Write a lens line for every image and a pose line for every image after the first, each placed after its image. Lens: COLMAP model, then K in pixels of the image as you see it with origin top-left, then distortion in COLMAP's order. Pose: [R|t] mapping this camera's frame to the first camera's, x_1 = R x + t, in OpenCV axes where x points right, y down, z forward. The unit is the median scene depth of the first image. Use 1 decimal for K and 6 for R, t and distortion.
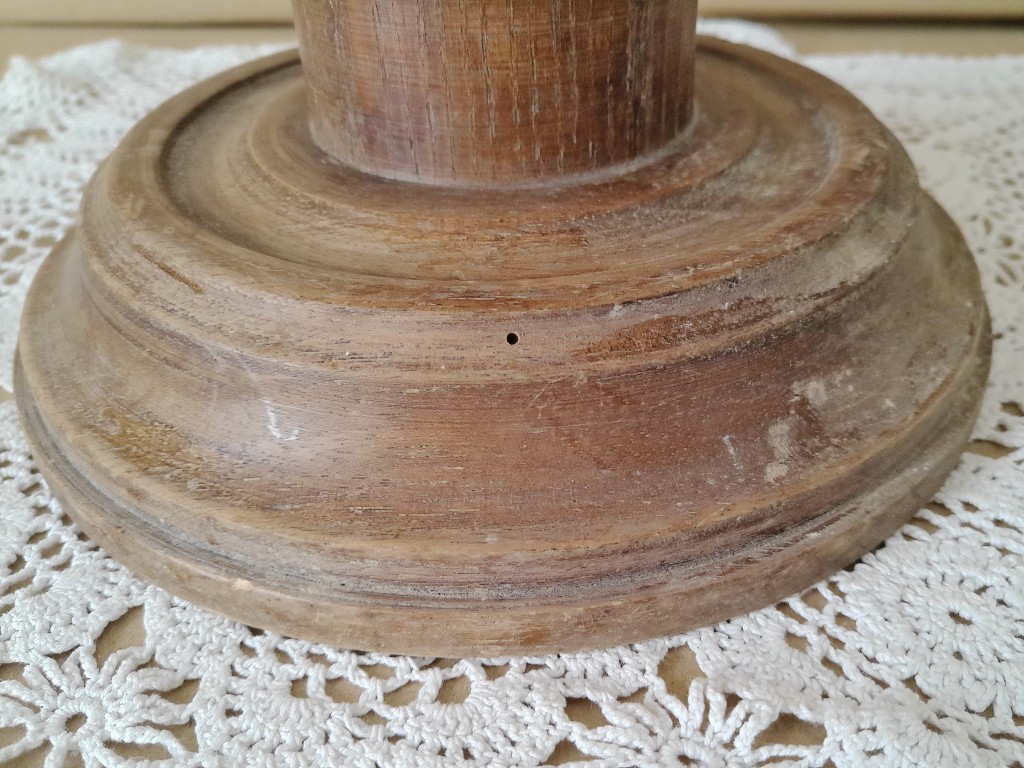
lens RADIAL K [[825.2, 0, 515.6], [0, 825.2, 326.6], [0, 0, 1]] dist [-0.052154, 0.015302]
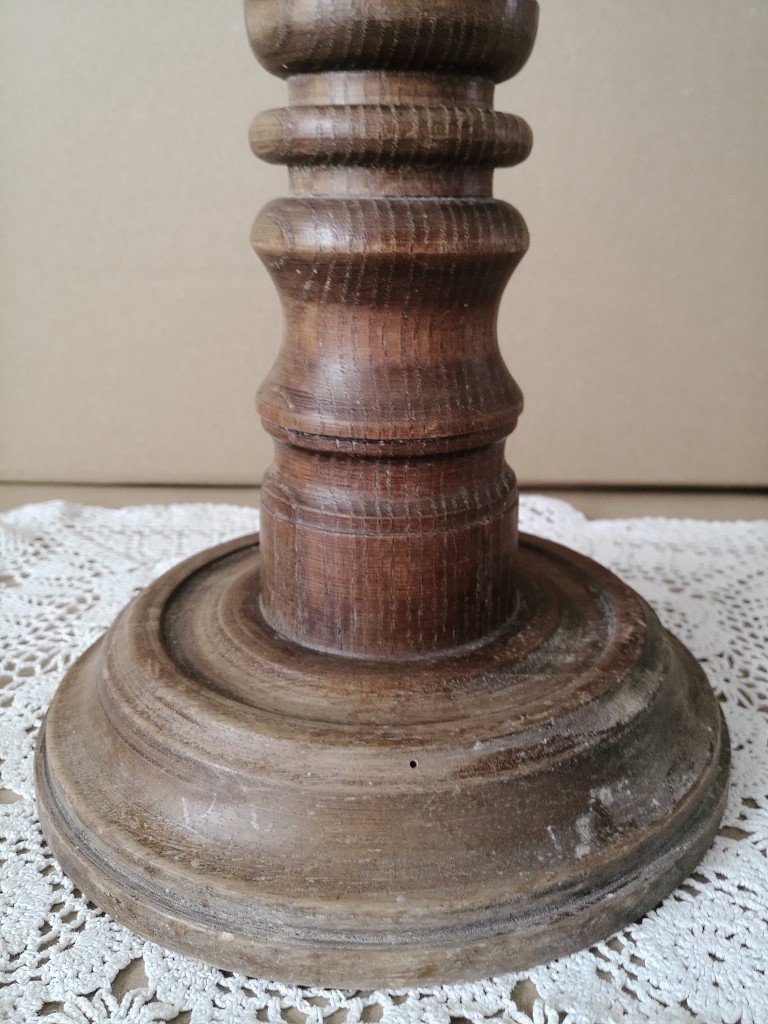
lens RADIAL K [[785.5, 0, 373.8], [0, 785.5, 514.5], [0, 0, 1]] dist [-0.097303, 0.078917]
pose [[0.999075, 0.010167, 0.041771, -0.131836], [0.000663, 0.967869, -0.251454, -0.066398], [-0.042985, 0.251249, 0.966967, -0.508451]]
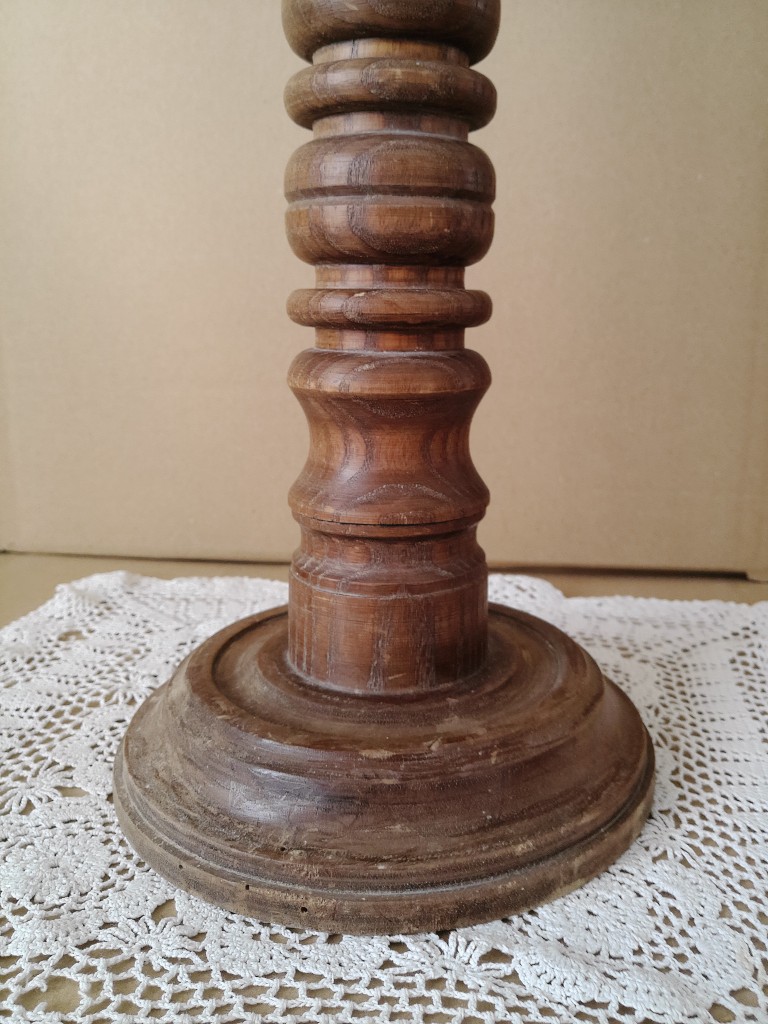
lens RADIAL K [[788.2, 0, 401.9], [0, 788.2, 516.1], [0, 0, 1]] dist [-0.071497, 0.066087]
pose [[0.999368, 0.032141, 0.015170, 0.027284], [-0.024883, 0.937495, -0.347108, 0.123746], [-0.025378, 0.346511, 0.937703, -1.129062]]
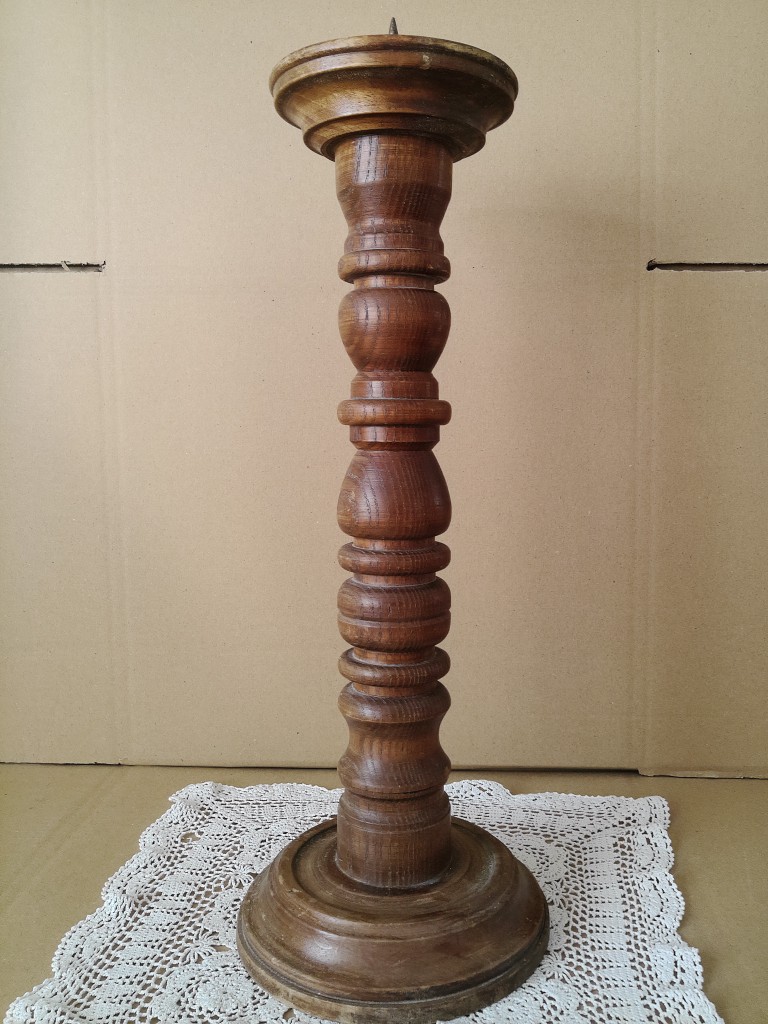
lens RADIAL K [[807.4, 0, 409.0], [0, 807.4, 512.4], [0, 0, 1]] dist [0.001454, 0.014951]
pose [[0.998891, 0.021512, 0.041879, -0.141409], [0.000527, 0.884336, -0.466851, 0.075406], [-0.047078, 0.466356, 0.883344, -3.521906]]
